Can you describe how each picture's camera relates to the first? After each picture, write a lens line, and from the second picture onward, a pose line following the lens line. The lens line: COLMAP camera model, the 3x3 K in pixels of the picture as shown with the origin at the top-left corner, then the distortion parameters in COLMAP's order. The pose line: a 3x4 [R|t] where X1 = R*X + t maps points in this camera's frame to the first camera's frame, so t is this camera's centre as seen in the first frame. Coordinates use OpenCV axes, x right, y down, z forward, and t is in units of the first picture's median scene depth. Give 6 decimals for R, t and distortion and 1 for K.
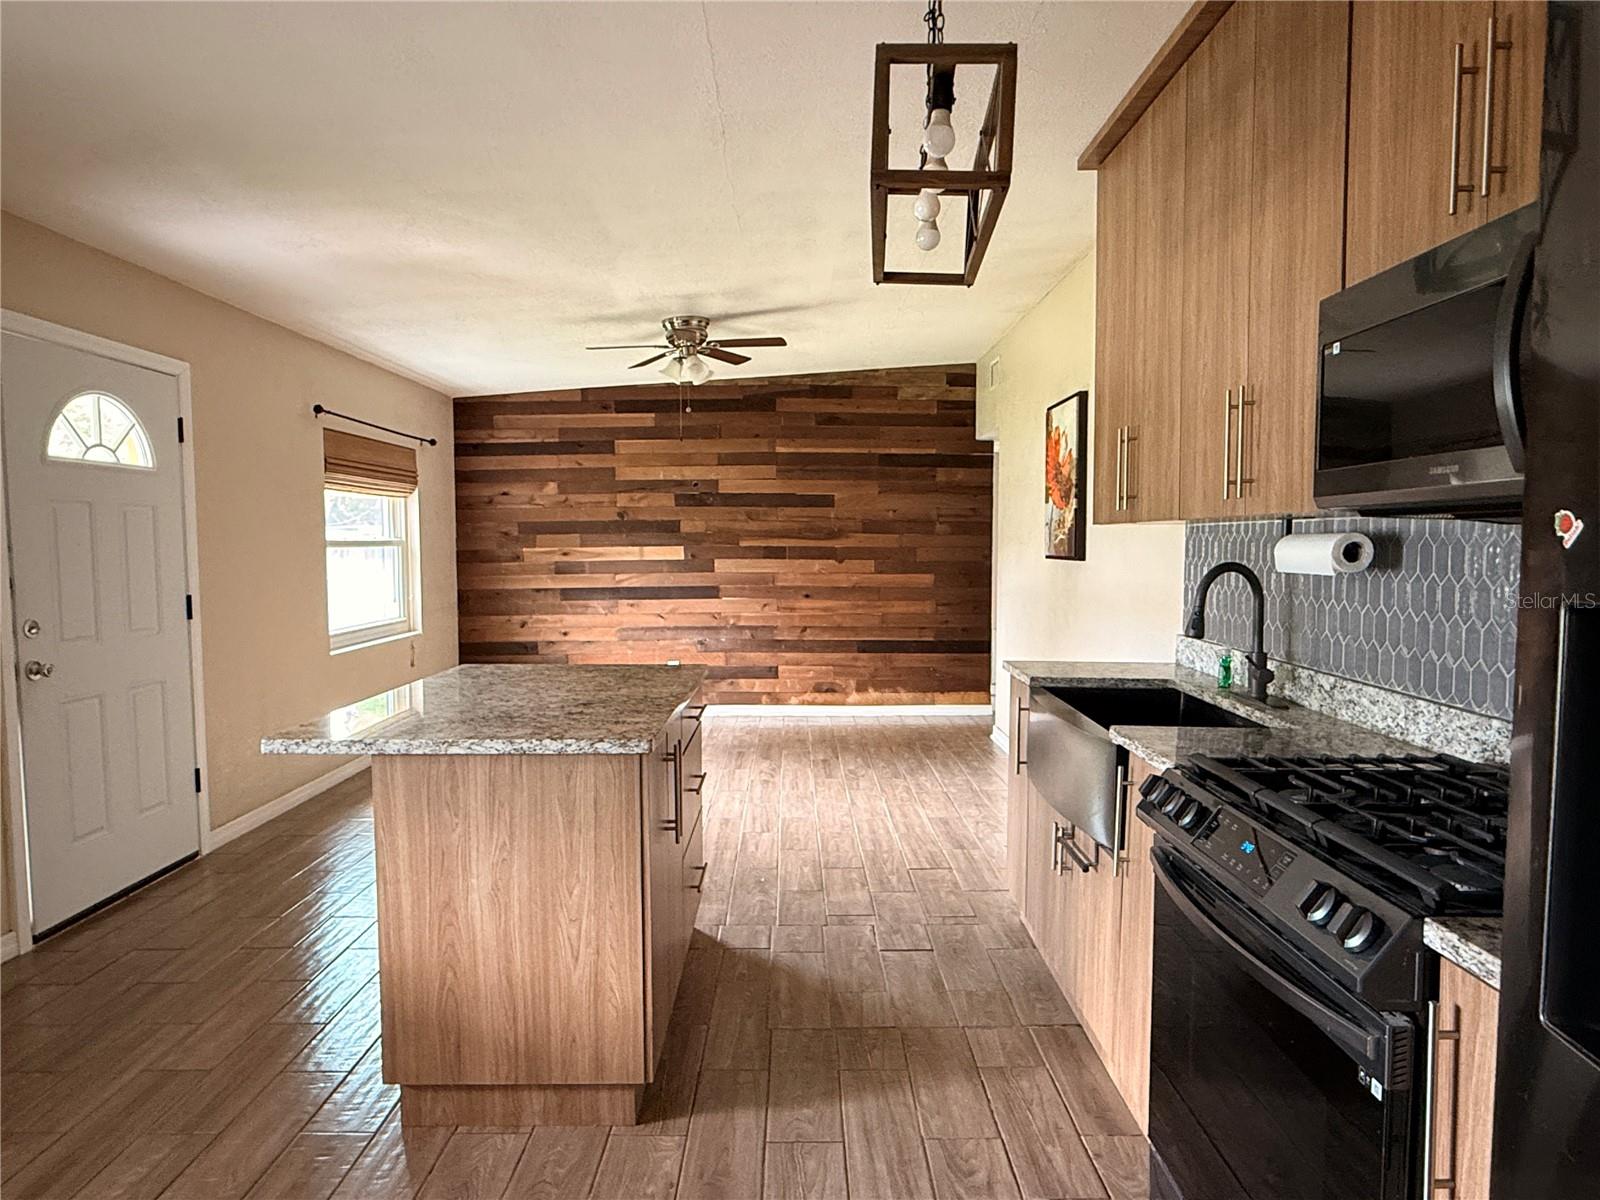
lens RADIAL K [[971.3, 0, 798.1], [0, 971.3, 603.1], [0, 0, 1]] dist [-0.000610, -0.001736]
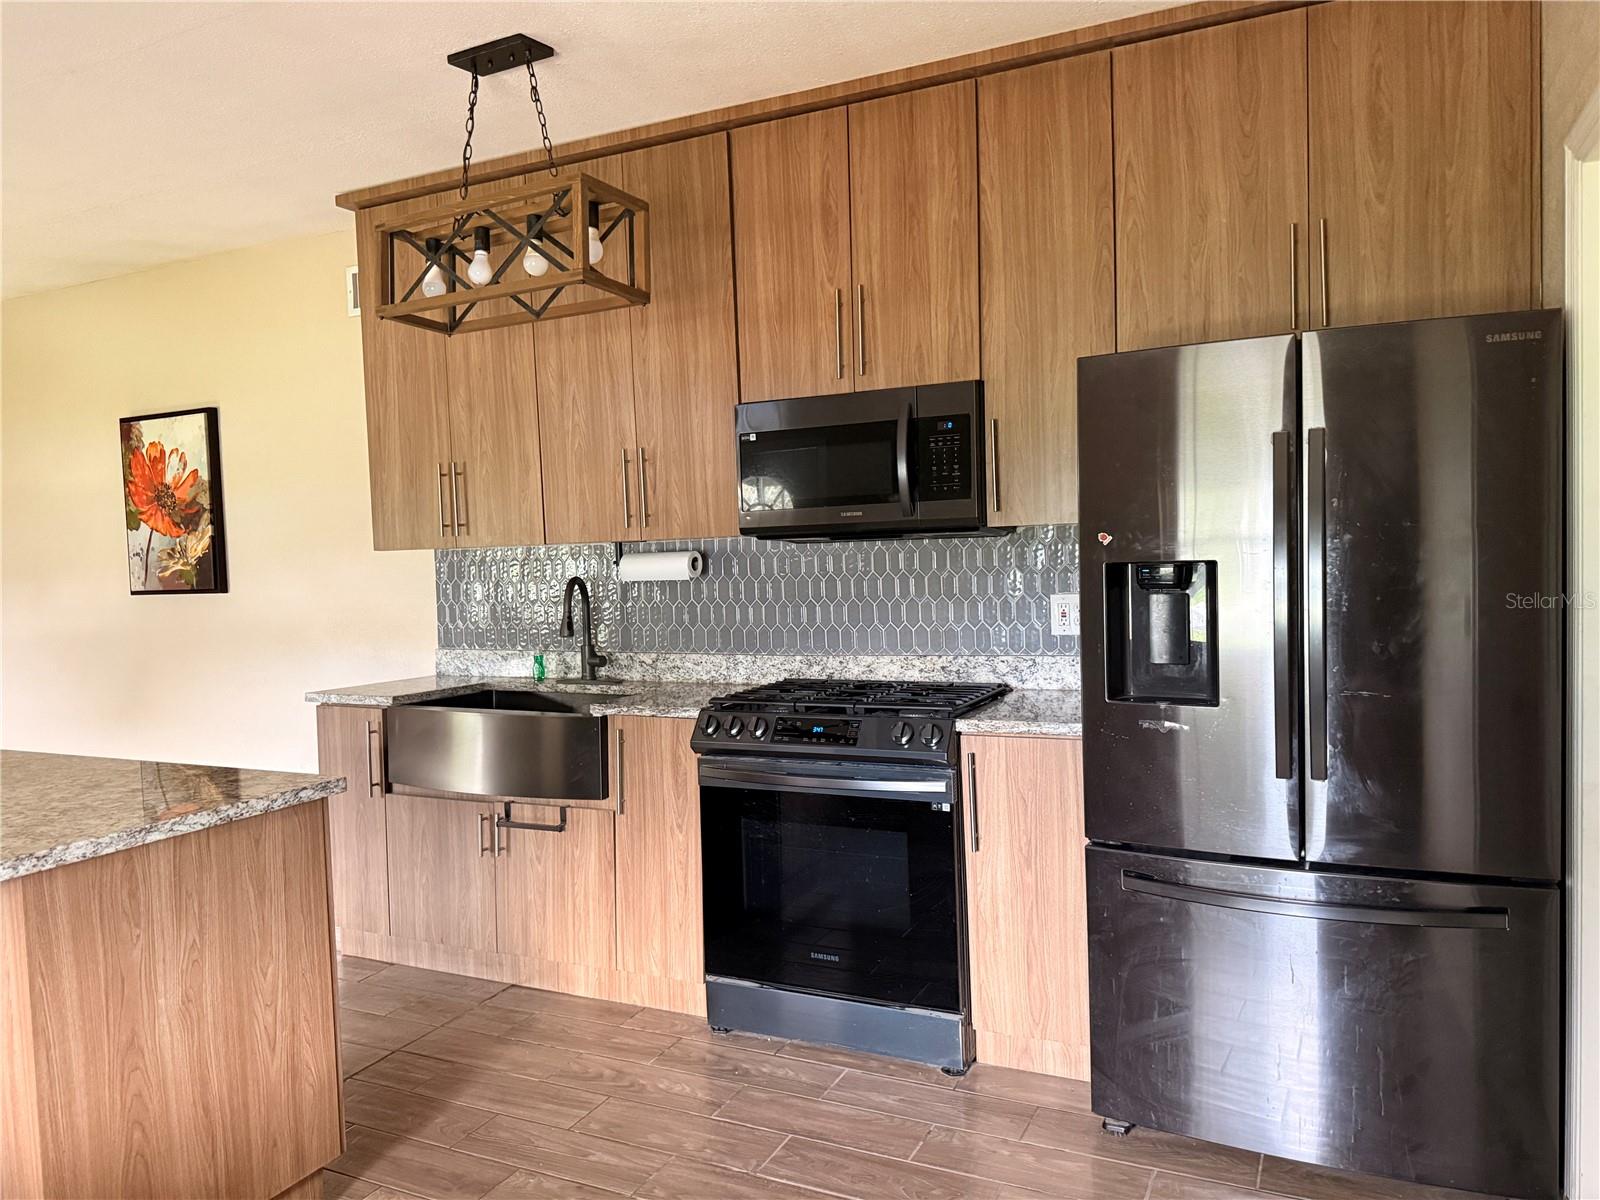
lens RADIAL K [[1137.0, 0, 803.3], [0, 1137.0, 598.6], [0, 0, 1]] dist [0.081047, -0.100477]
pose [[0.431402, -0.053595, 0.900566, -0.941965], [0.092393, 0.995610, 0.014992, -0.009091], [-0.897416, 0.076739, 0.434460, 0.087519]]
